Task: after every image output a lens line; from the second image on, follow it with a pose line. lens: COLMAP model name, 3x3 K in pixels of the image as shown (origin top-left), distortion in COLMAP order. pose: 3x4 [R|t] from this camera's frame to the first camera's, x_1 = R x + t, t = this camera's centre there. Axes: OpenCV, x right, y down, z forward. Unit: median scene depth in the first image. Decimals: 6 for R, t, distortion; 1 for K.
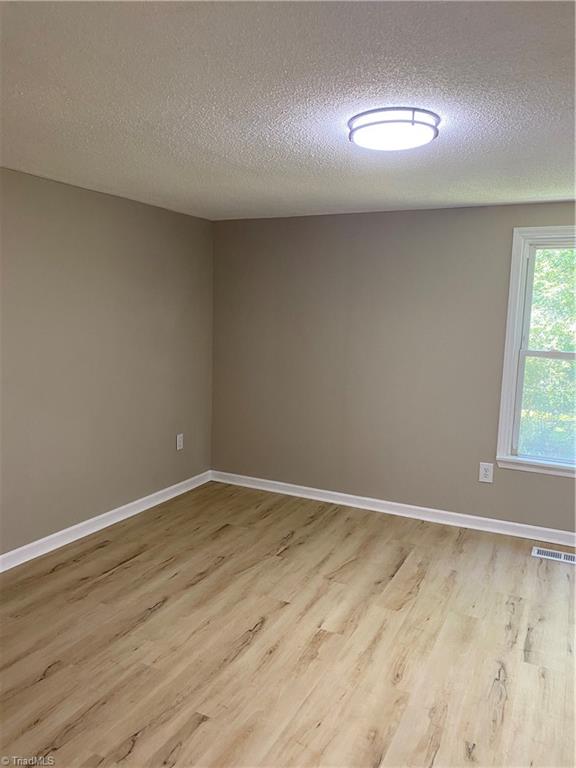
lens RADIAL K [[593.7, 0, 284.3], [0, 593.7, 387.0], [0, 0, 1]] dist [0.012716, 0.004568]
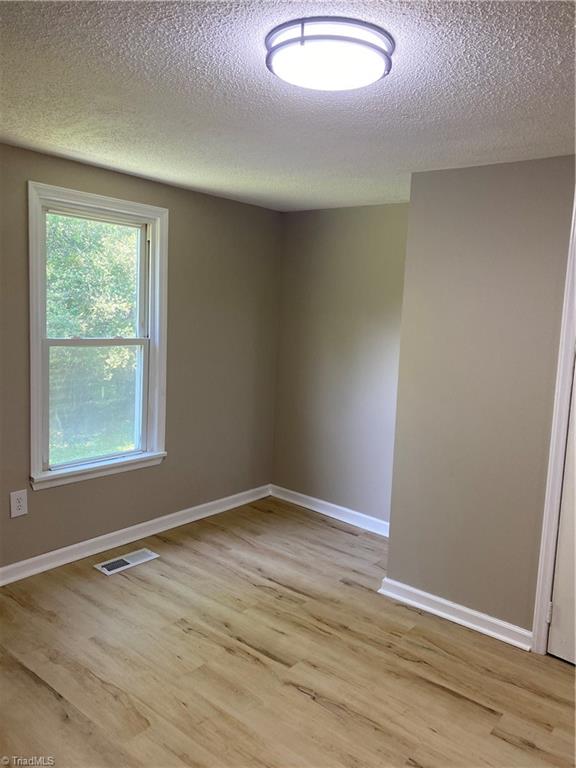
lens RADIAL K [[593.7, 0, 291.8], [0, 593.7, 380.3], [0, 0, 1]] dist [0.012716, 0.004568]
pose [[0.208708, -0.142155, 0.967591, -0.347025], [0.080182, 0.988536, 0.127937, -0.092816], [-0.974686, 0.050882, 0.217713, 0.565244]]
